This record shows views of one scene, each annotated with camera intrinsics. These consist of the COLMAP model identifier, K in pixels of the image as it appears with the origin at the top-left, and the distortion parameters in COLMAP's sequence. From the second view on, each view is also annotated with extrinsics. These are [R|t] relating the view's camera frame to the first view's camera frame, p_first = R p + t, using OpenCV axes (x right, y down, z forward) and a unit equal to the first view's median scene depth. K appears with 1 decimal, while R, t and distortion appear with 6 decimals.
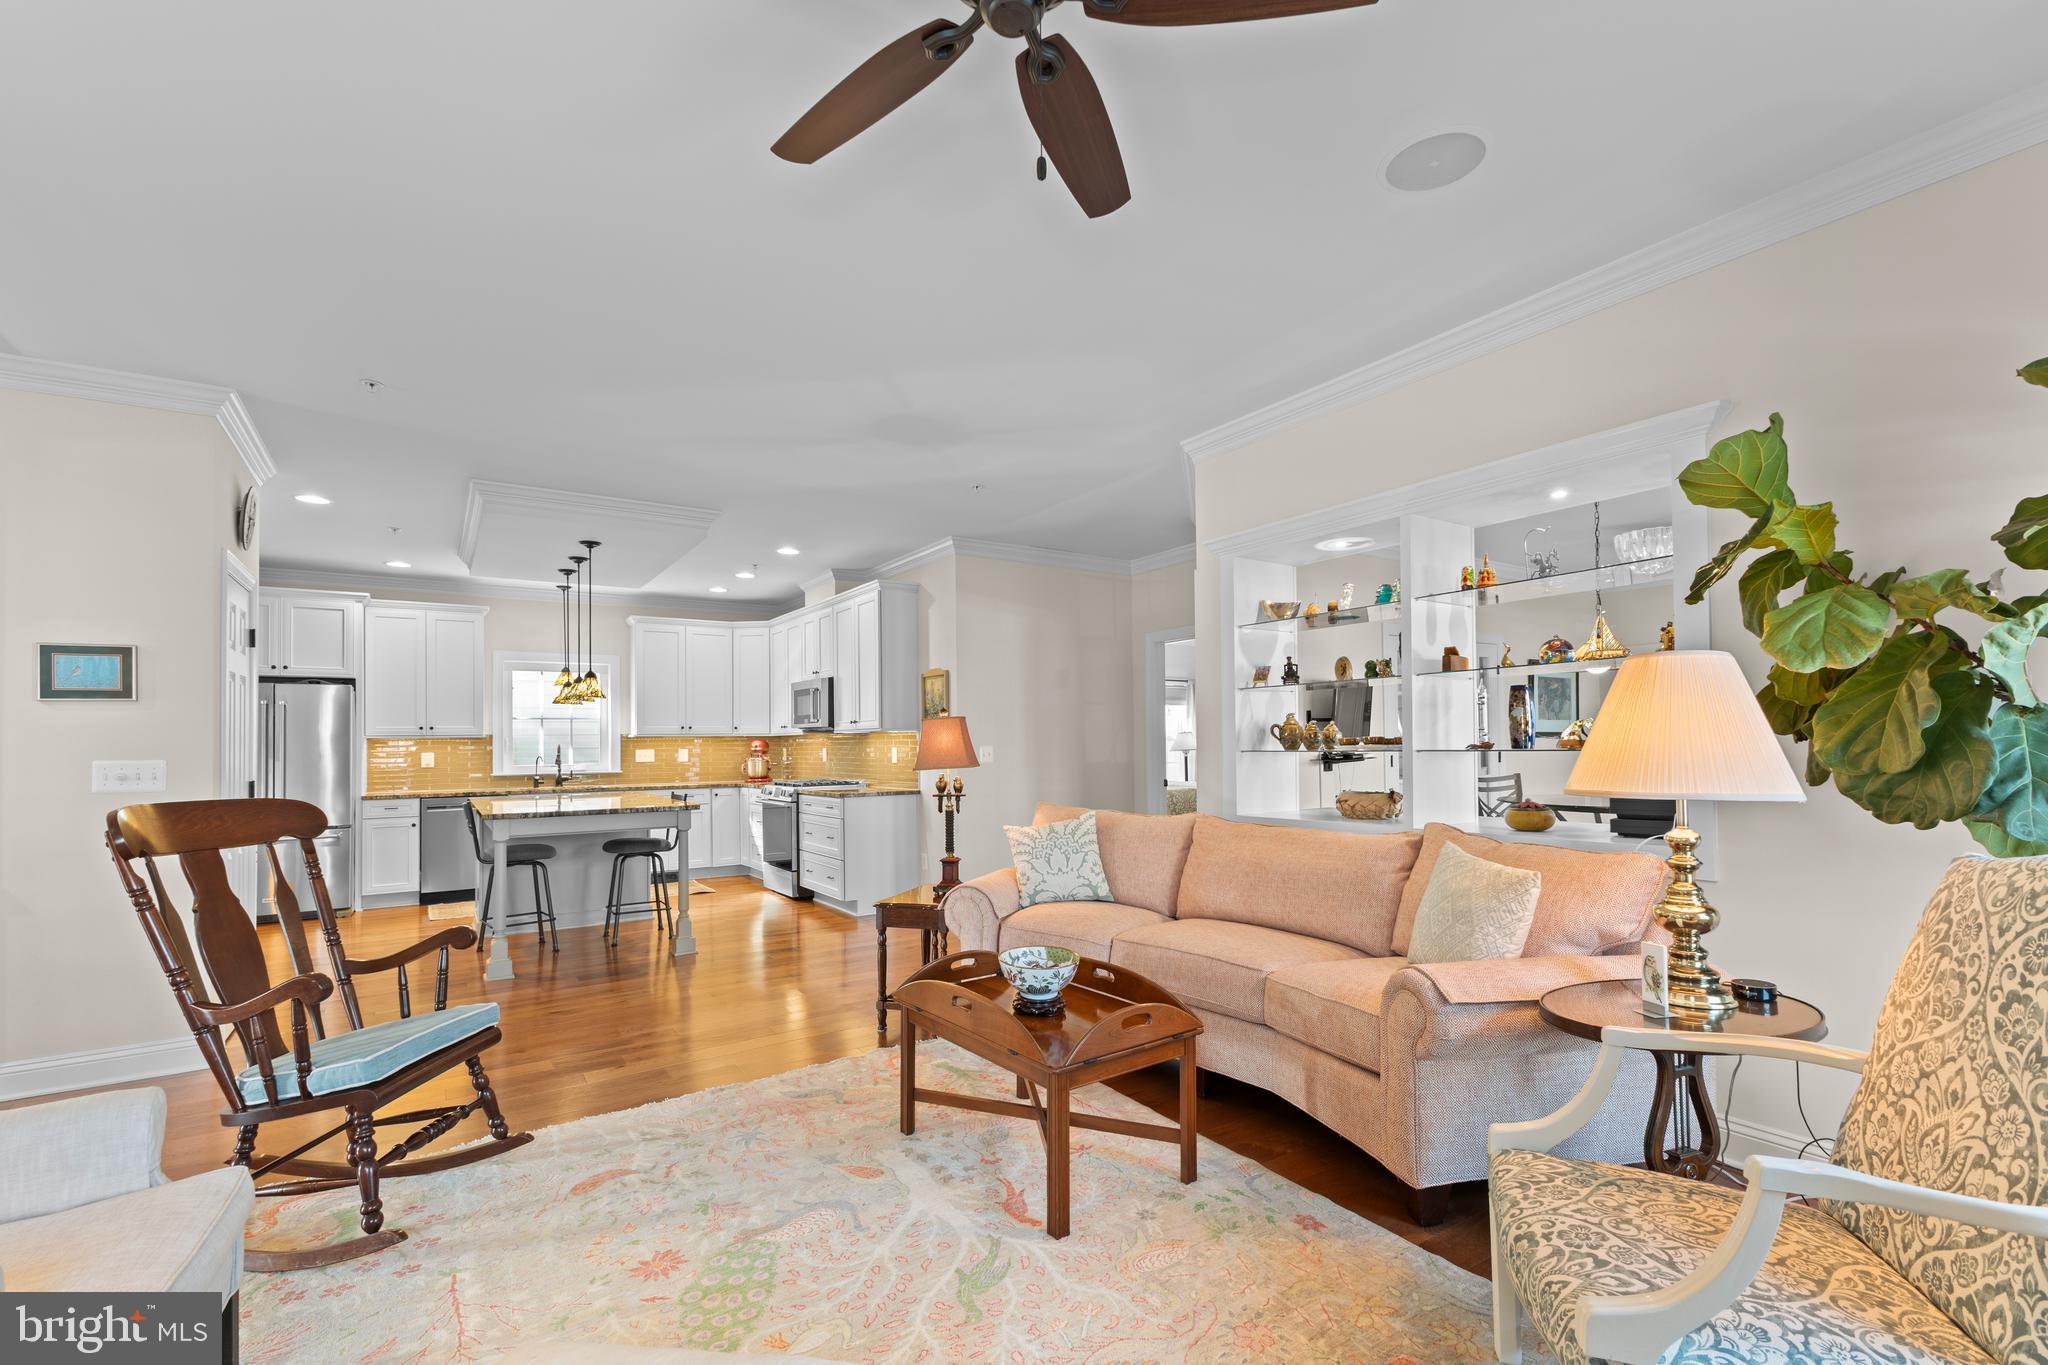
lens RADIAL K [[893.8, 0, 1013.6], [0, 893.8, 720.4], [0, 0, 1]] dist [0.014744, -0.000577]
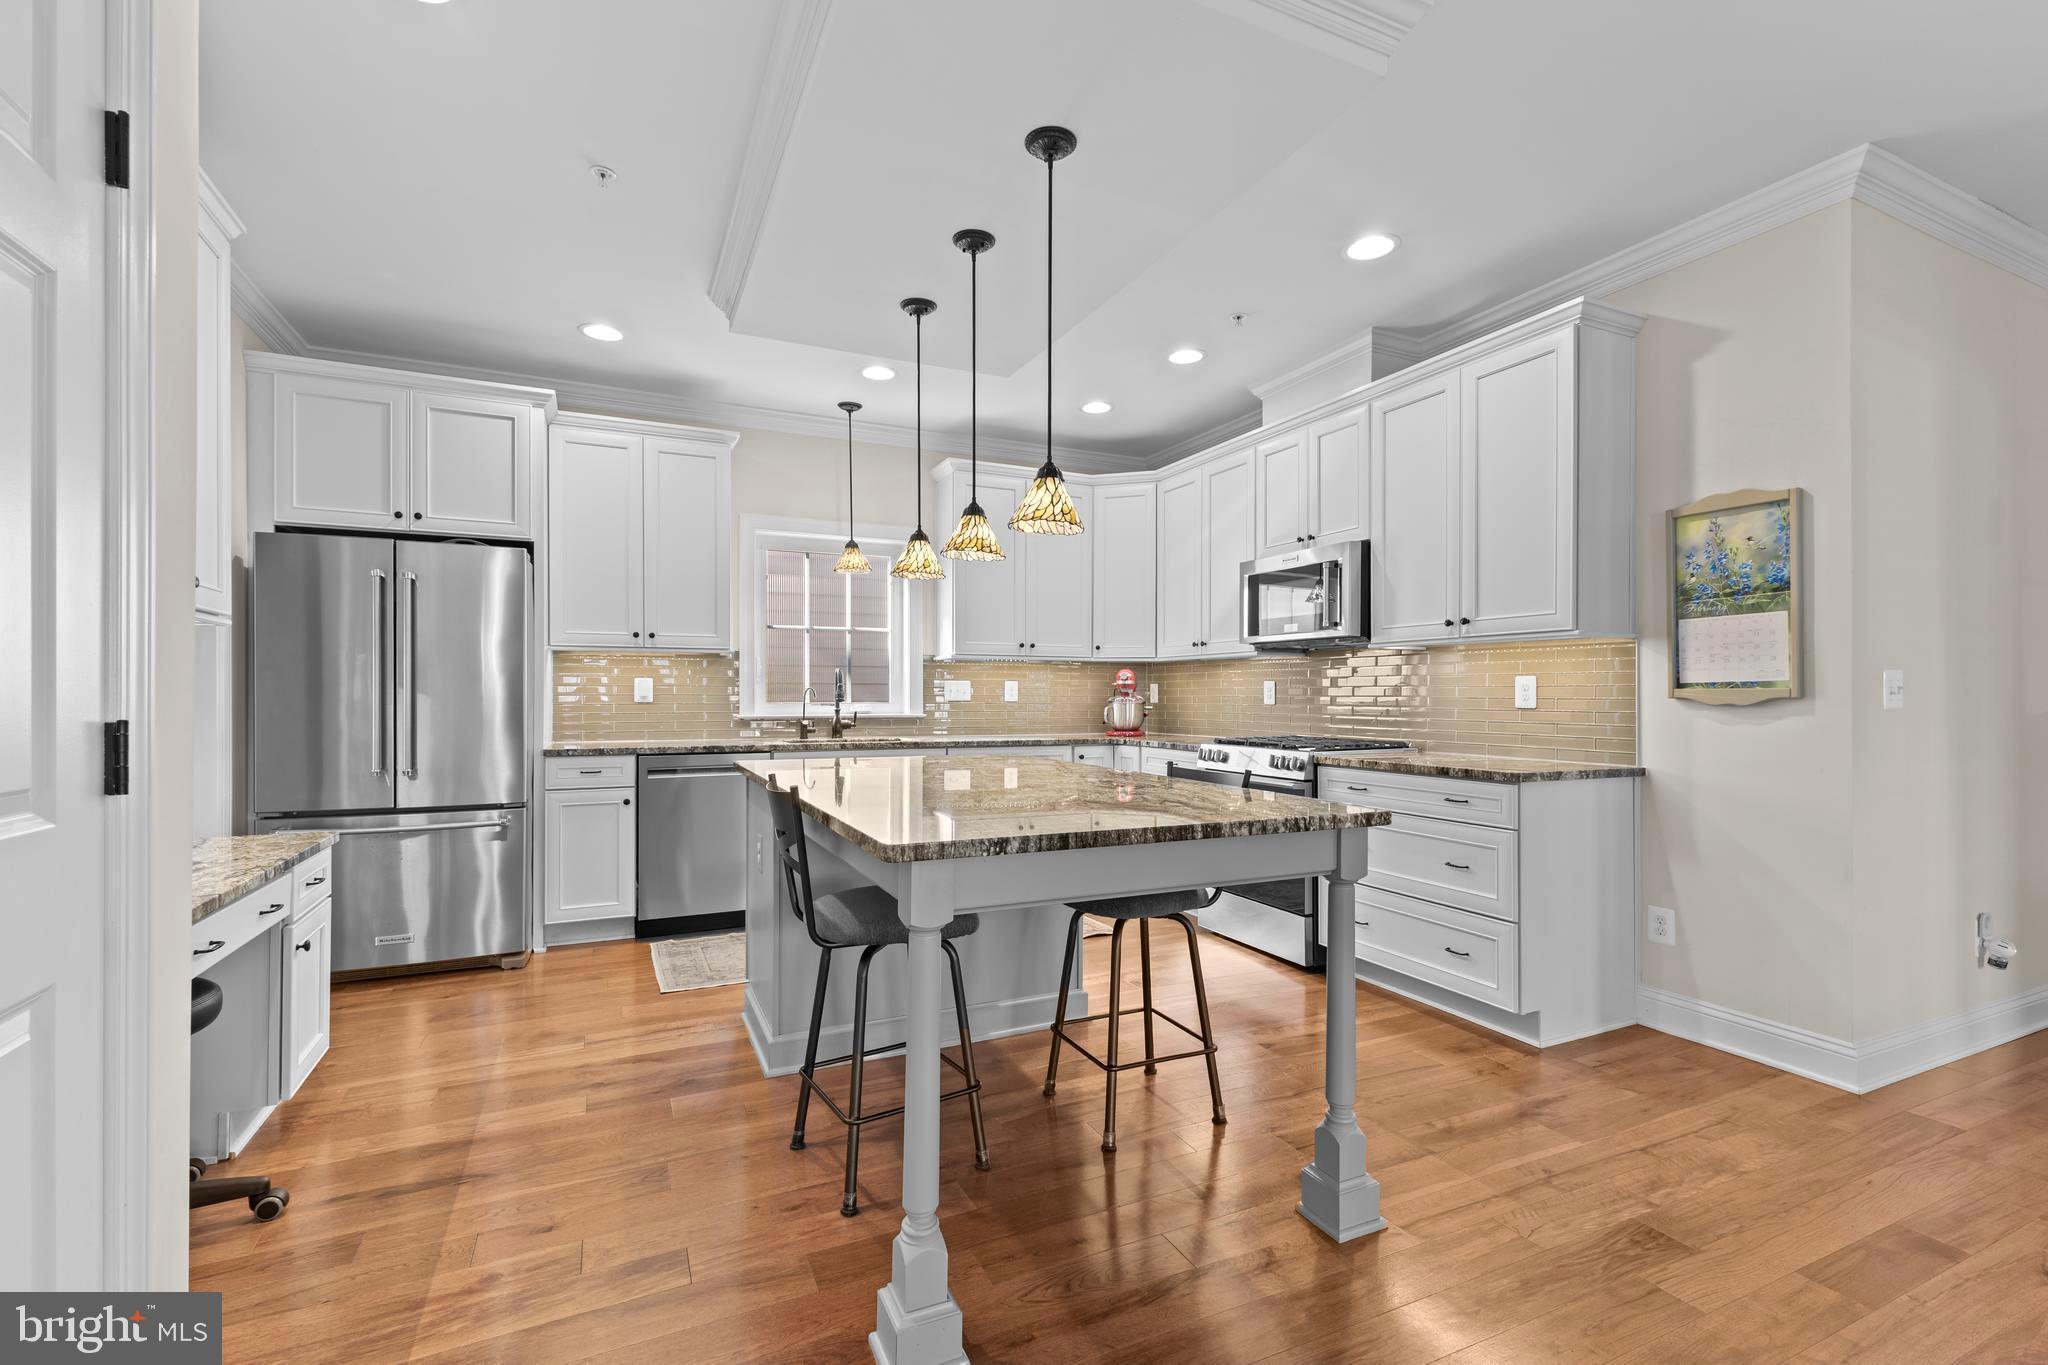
lens RADIAL K [[893.8, 0, 1019.5], [0, 893.8, 691.0], [0, 0, 1]] dist [0.014744, -0.000577]
pose [[0.989890, 0.014034, -0.141143, -0.334065], [-0.010829, 0.999666, 0.023450, 0.029289], [0.141425, -0.021684, 0.989711, 0.464312]]
